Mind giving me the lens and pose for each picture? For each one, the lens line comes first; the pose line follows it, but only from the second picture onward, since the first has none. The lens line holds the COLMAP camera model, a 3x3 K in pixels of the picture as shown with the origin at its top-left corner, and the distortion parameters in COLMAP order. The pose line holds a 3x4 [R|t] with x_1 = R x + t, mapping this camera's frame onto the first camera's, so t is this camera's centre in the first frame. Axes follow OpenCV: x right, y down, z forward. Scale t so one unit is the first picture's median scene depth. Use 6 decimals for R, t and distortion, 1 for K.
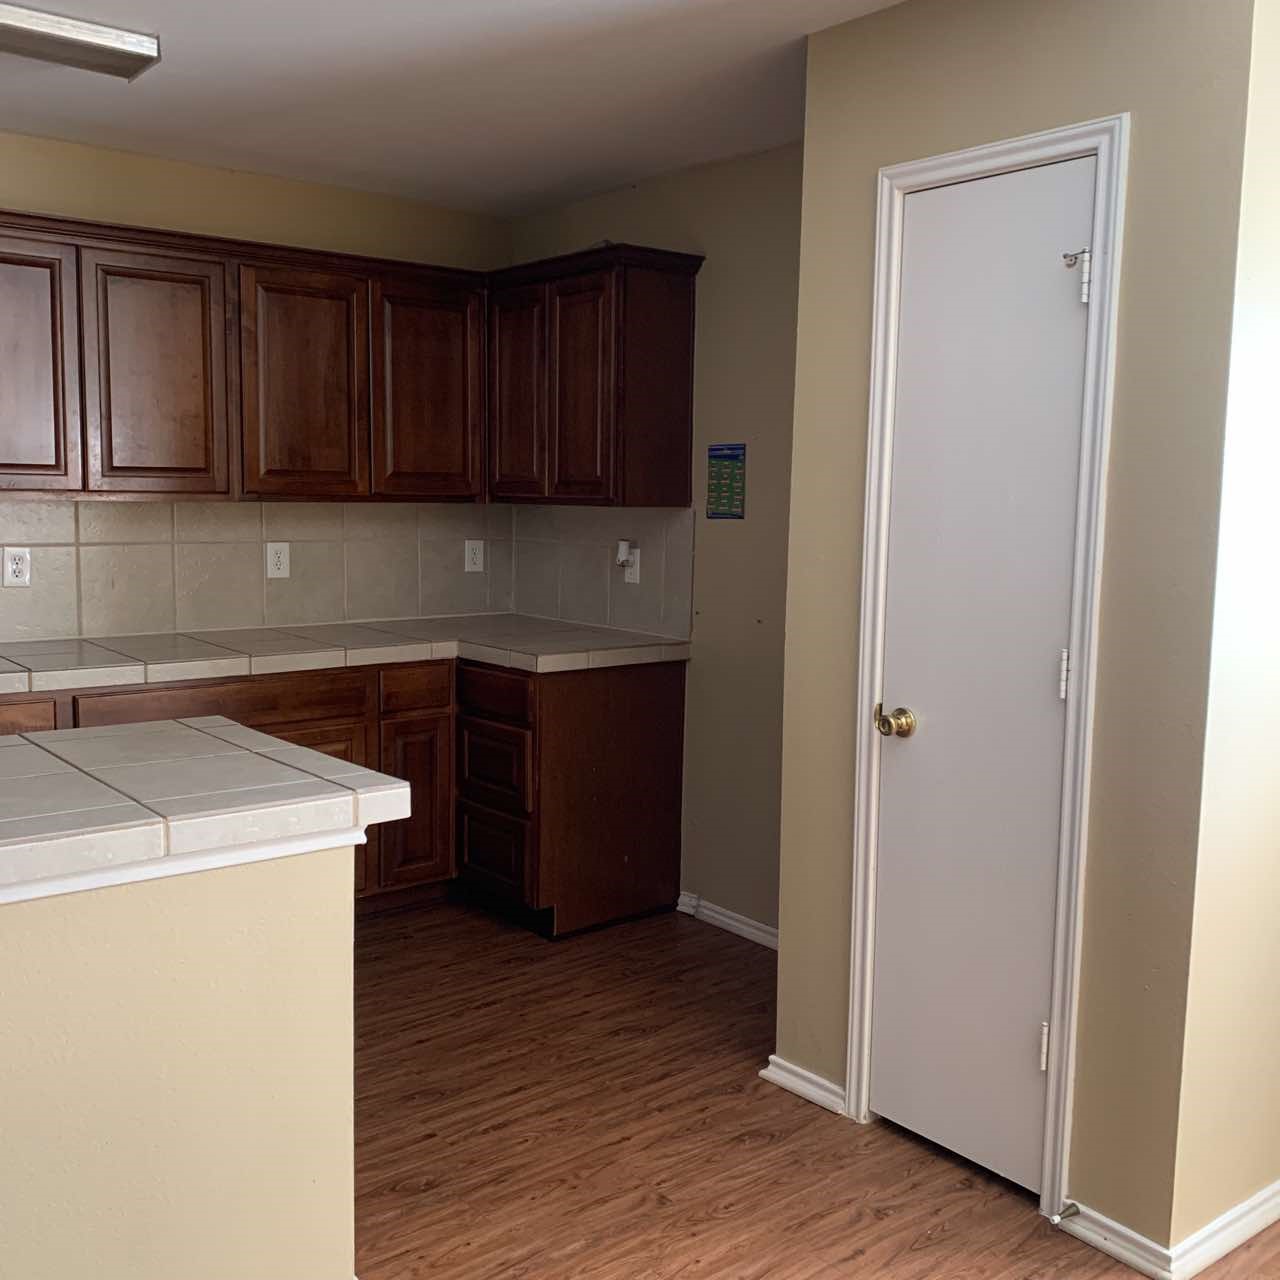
lens RADIAL K [[1338.4, 0, 644.0], [0, 1338.4, 635.0], [0, 0, 1]] dist [0.025462, 0.004490]
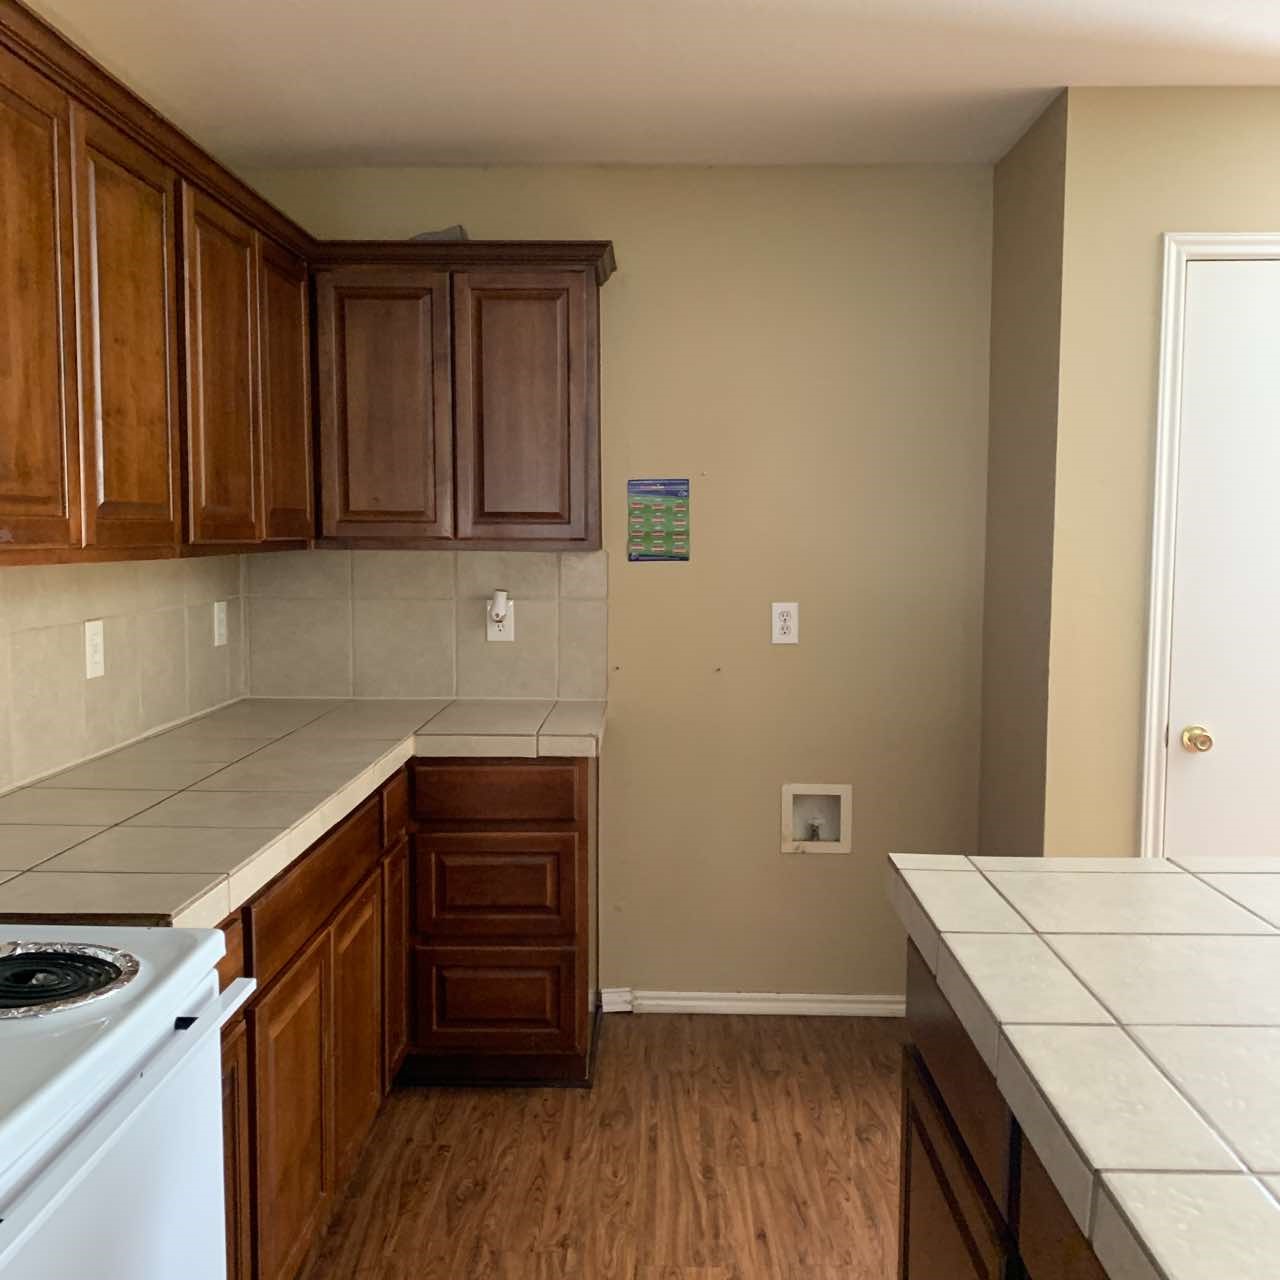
lens RADIAL K [[1338.4, 0, 644.0], [0, 1338.4, 635.0], [0, 0, 1]] dist [0.025462, 0.004490]
pose [[0.639001, -0.075548, 0.765487, -0.812763], [0.092322, 0.995504, 0.021182, -0.072661], [-0.763646, 0.057136, 0.643103, 0.545646]]
